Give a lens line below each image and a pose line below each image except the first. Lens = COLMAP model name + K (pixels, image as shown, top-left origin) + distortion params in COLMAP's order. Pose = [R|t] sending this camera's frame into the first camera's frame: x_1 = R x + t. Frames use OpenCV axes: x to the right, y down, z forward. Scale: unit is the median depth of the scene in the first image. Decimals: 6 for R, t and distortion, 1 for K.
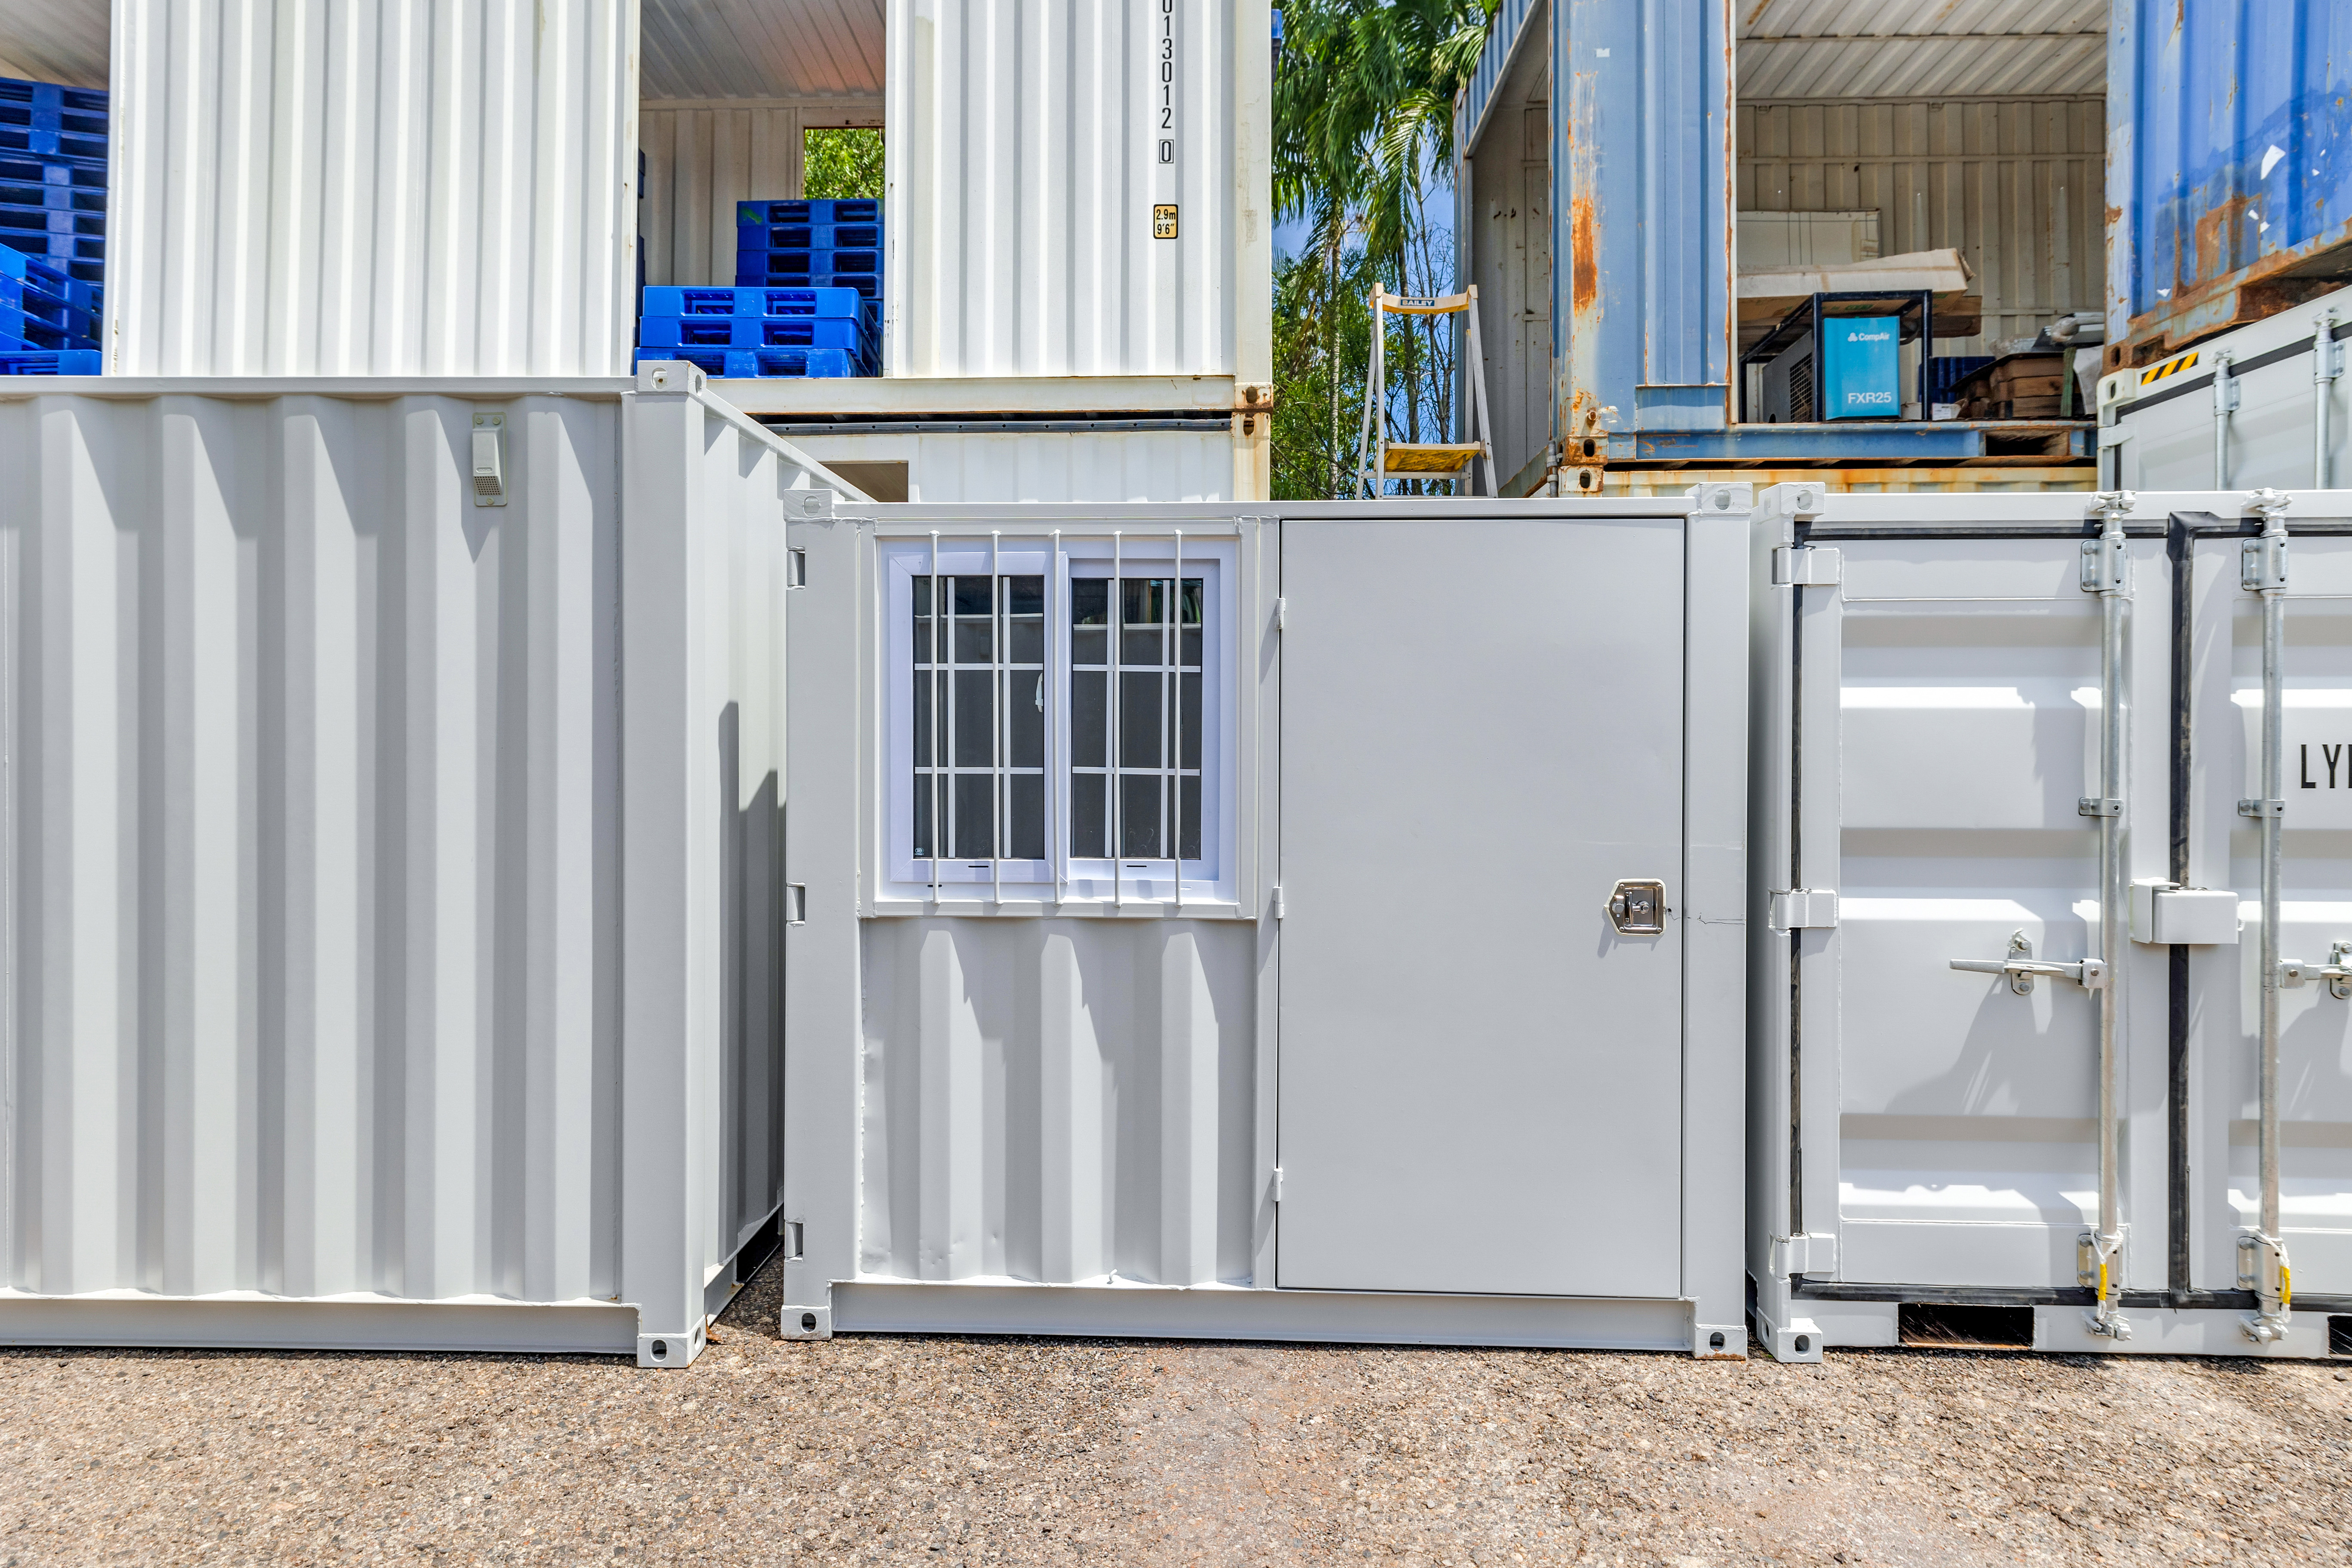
lens RADIAL K [[1264.5, 0, 1181.2], [0, 1264.5, 738.0], [0, 0, 1]] dist [0.029572, -0.012134]
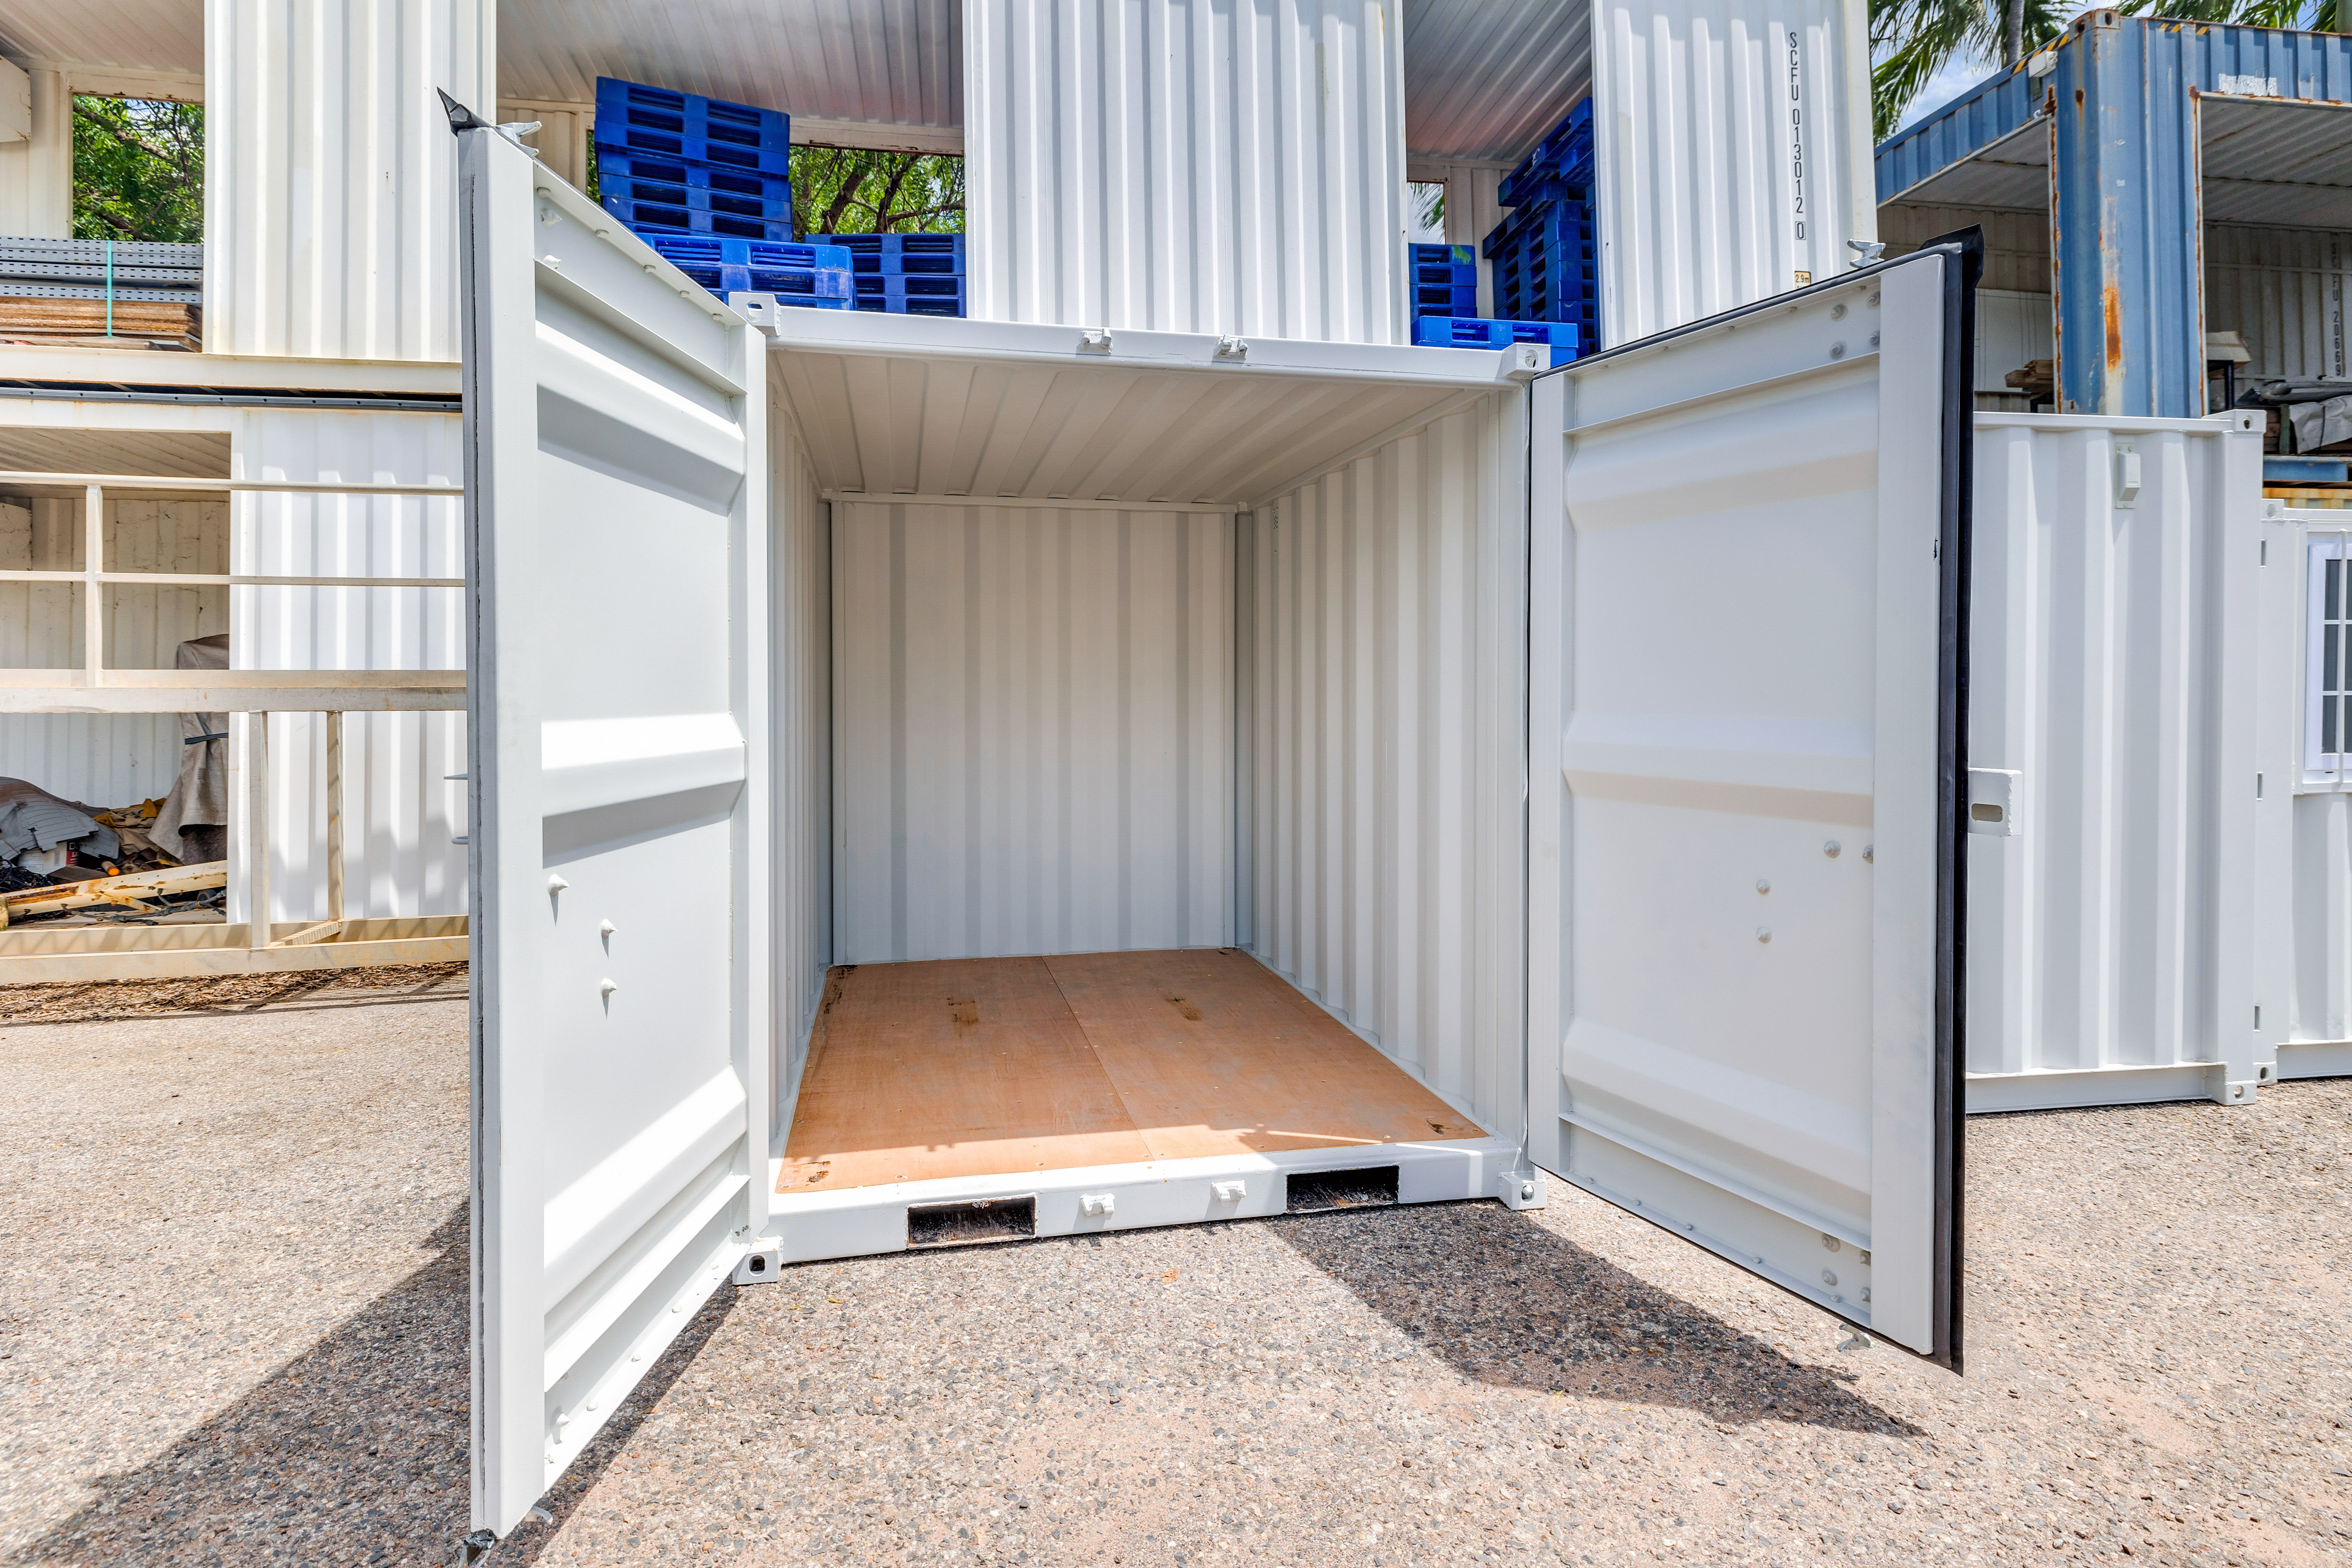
lens RADIAL K [[1134.2, 0, 1135.2], [0, 1134.2, 699.9], [0, 0, 1]] dist [0.005897, 0.000703]
pose [[0.983451, -0.011586, 0.180803, -1.789118], [0.010874, 0.999929, 0.004925, 0.011741], [-0.180847, -0.002878, 0.983507, -0.048152]]
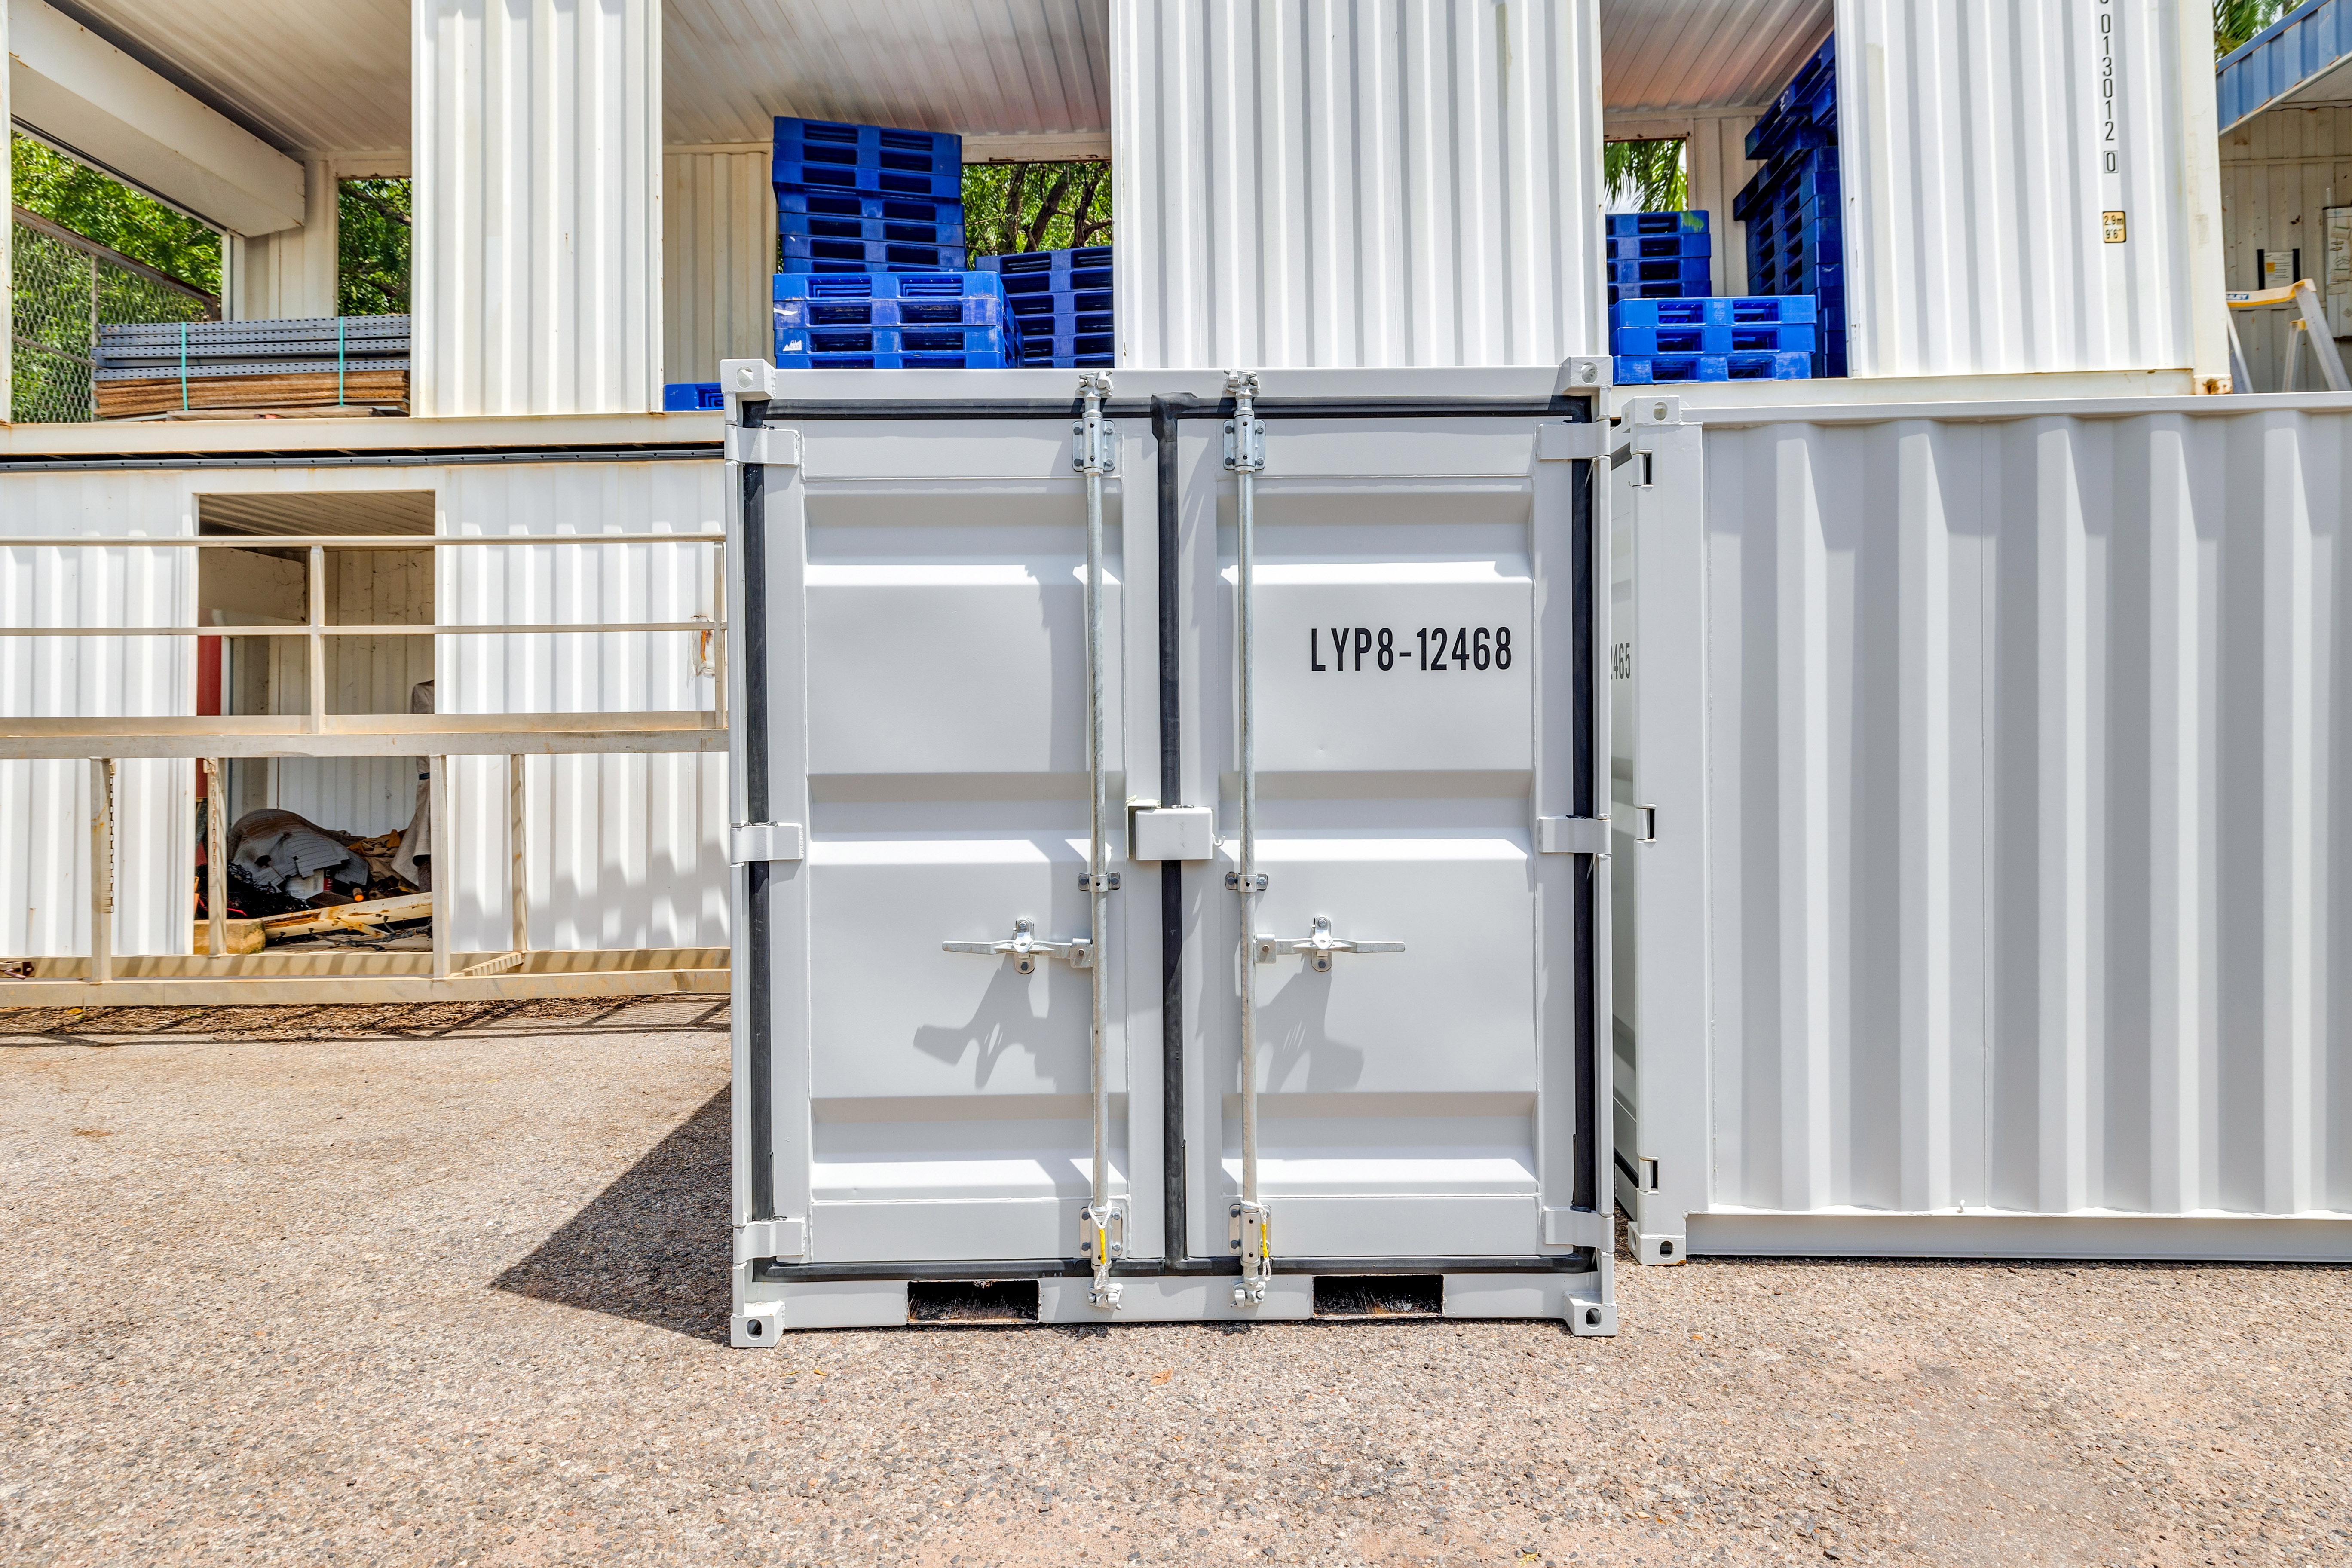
lens RADIAL K [[1216.9, 0, 1197.8], [0, 1216.9, 716.3], [0, 0, 1]] dist [0.010388, -0.000035]
pose [[0.999826, -0.018542, -0.002192, -1.572870], [0.018548, 0.999825, 0.002436, -0.019848], [0.002146, -0.002476, 0.999995, -0.075761]]
